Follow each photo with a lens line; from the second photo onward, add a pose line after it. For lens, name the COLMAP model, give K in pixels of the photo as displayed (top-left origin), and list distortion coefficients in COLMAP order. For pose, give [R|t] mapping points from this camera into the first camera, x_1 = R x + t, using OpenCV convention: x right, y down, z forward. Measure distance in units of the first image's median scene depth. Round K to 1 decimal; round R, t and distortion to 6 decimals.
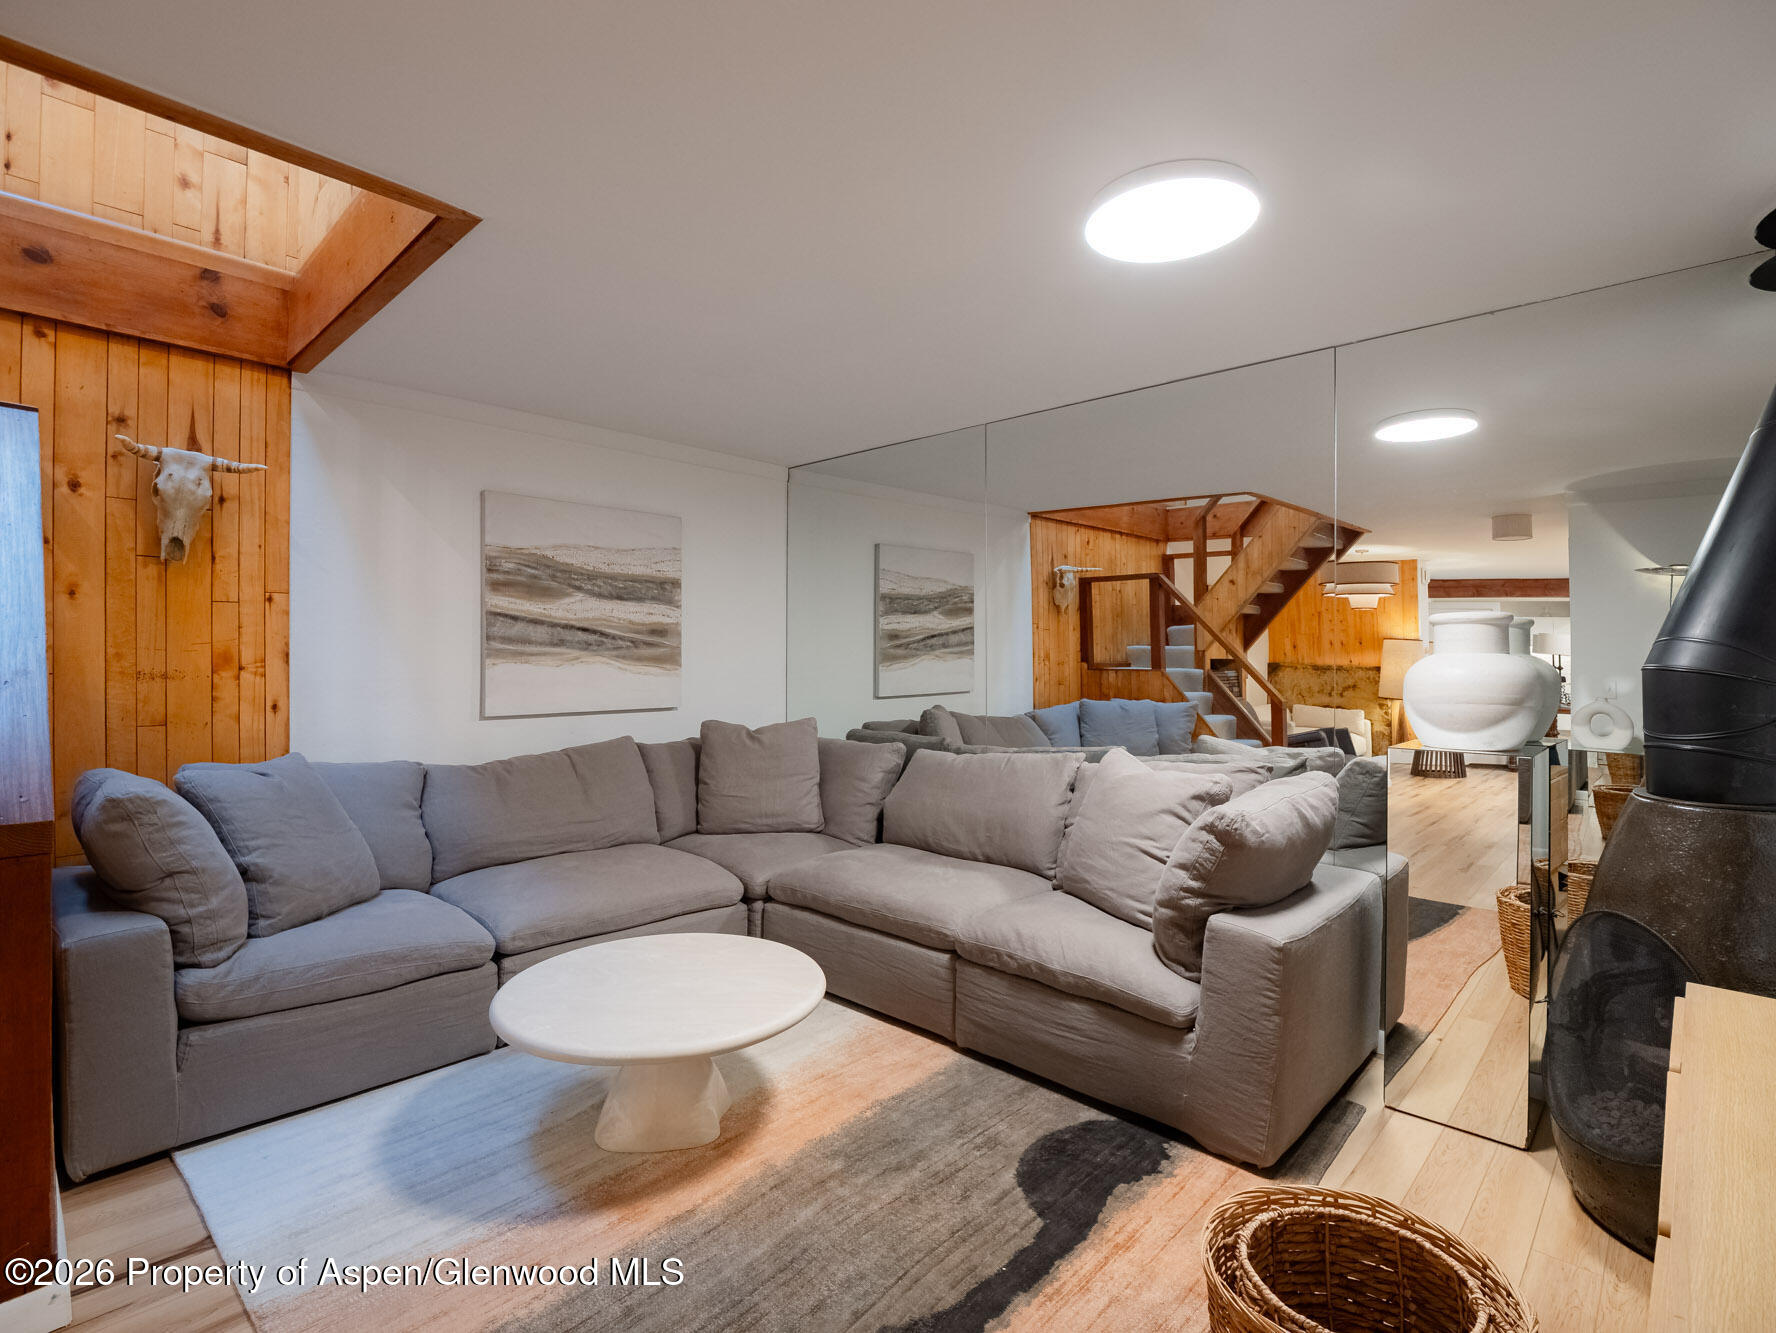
lens RADIAL K [[856.7, 0, 888.0], [0, 856.7, 666.5], [0, 0, 1]] dist [-0.003963, -0.007834]
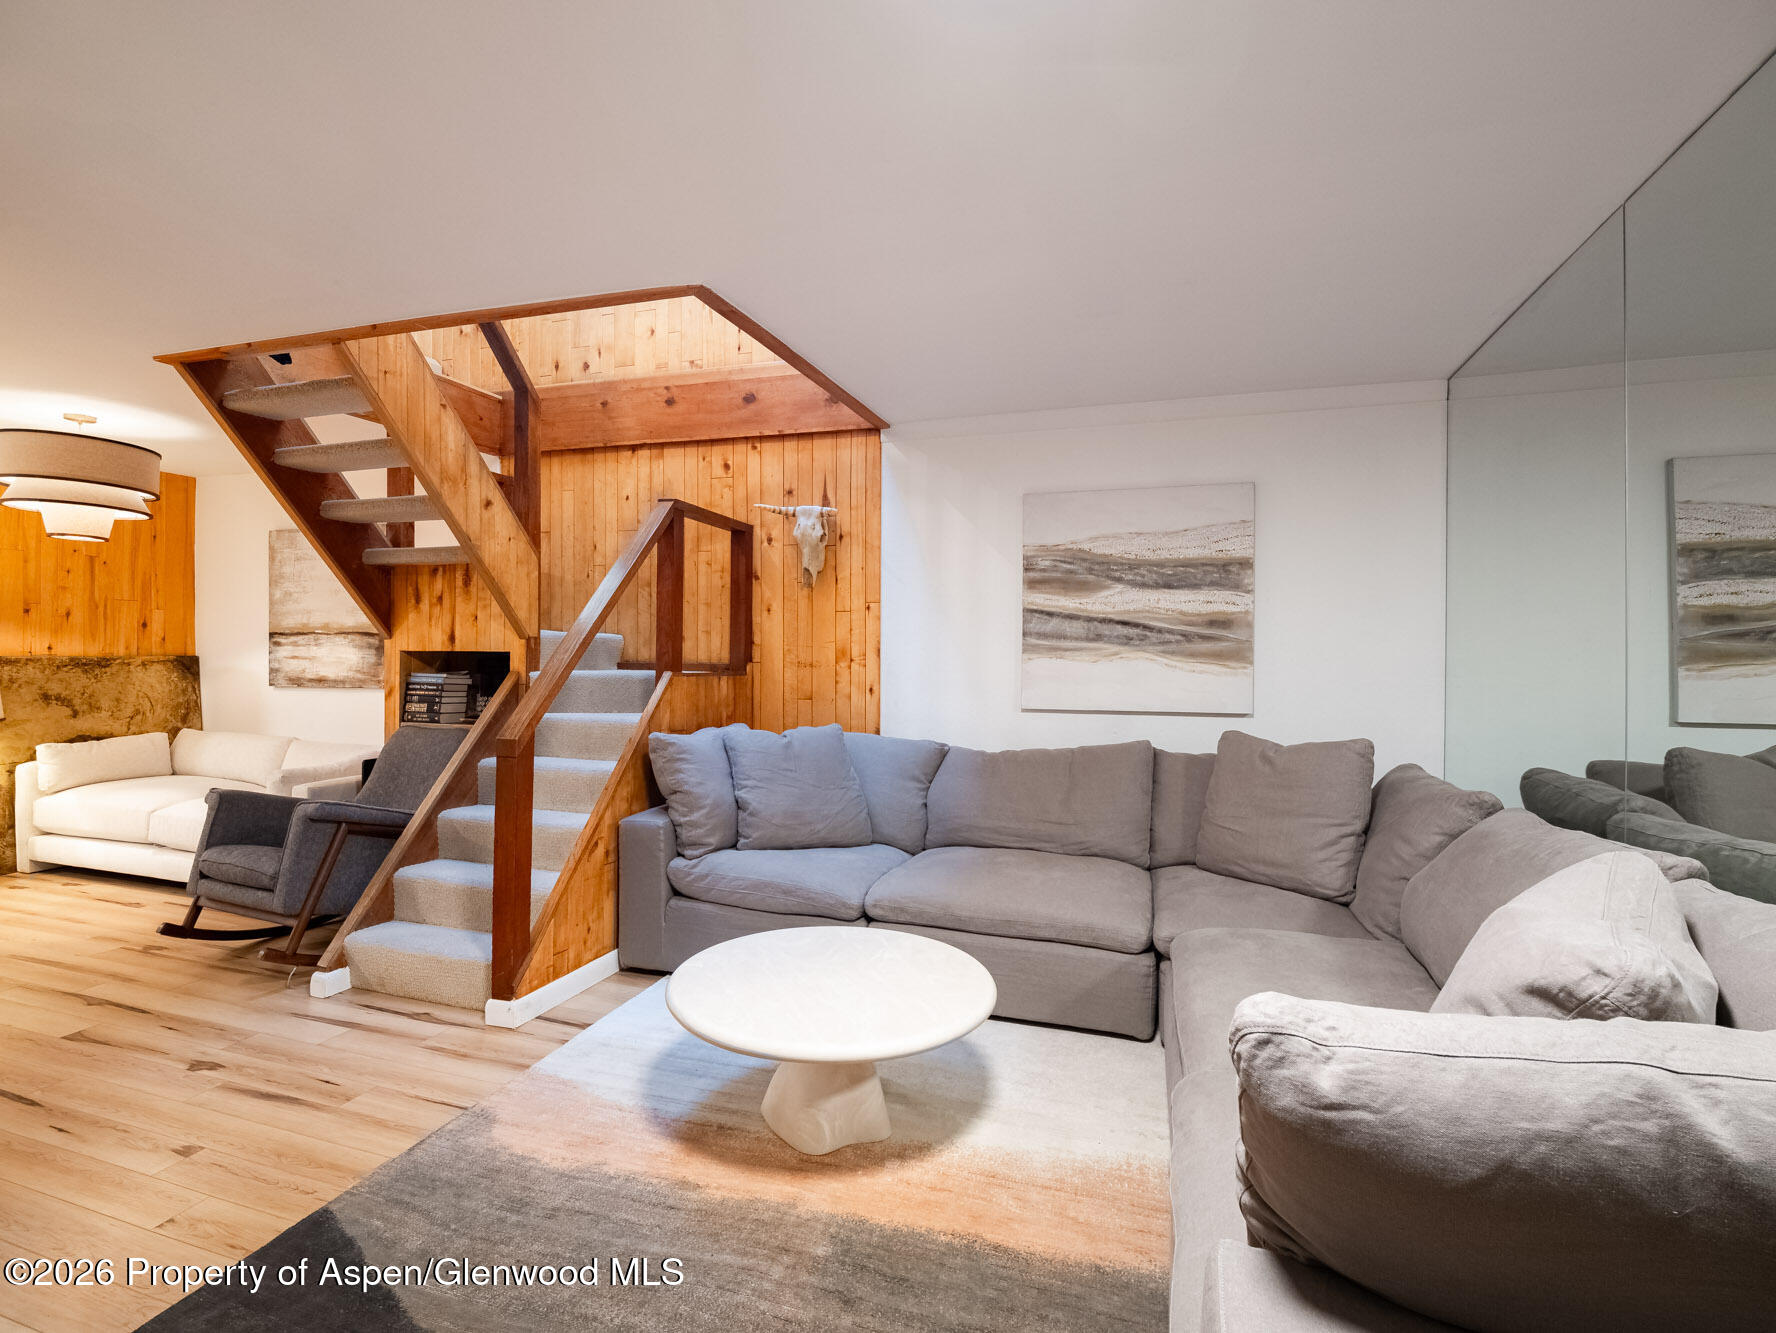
lens RADIAL K [[856.7, 0, 888.0], [0, 856.7, 666.5], [0, 0, 1]] dist [-0.003963, -0.007834]
pose [[0.432400, 0.011008, -0.901614, 0.399849], [-0.015008, 0.999875, 0.005010, 0.003604], [0.901557, 0.011365, 0.432512, 0.385547]]
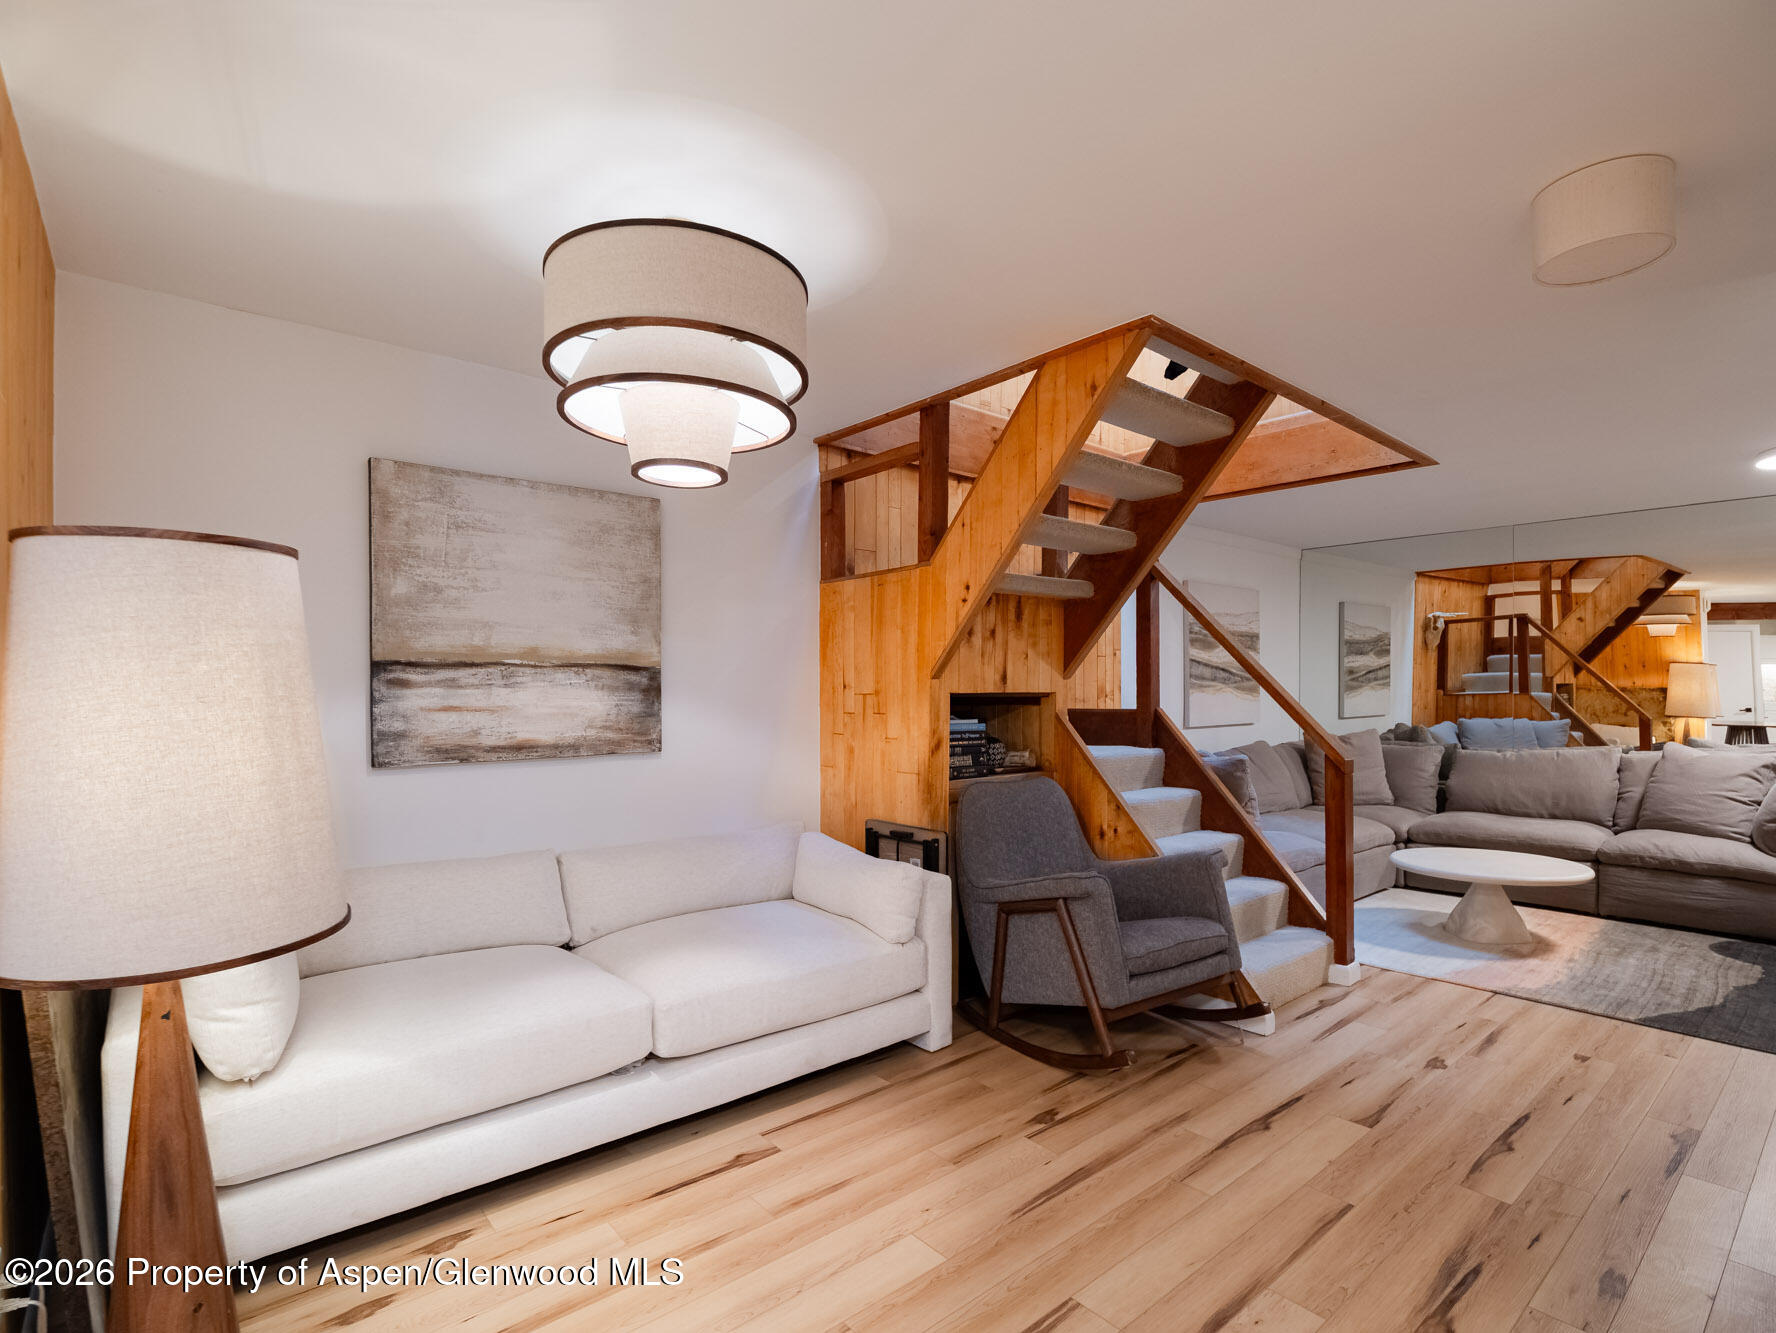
lens RADIAL K [[872.0, 0, 904.4], [0, 872.0, 698.2], [0, 0, 1]] dist [-0.004570, -0.008072]
pose [[0.995378, -0.006110, -0.095843, -0.811371], [0.006111, 0.999981, -0.000280, 0.003527], [0.095843, -0.000307, 0.995396, -0.605277]]
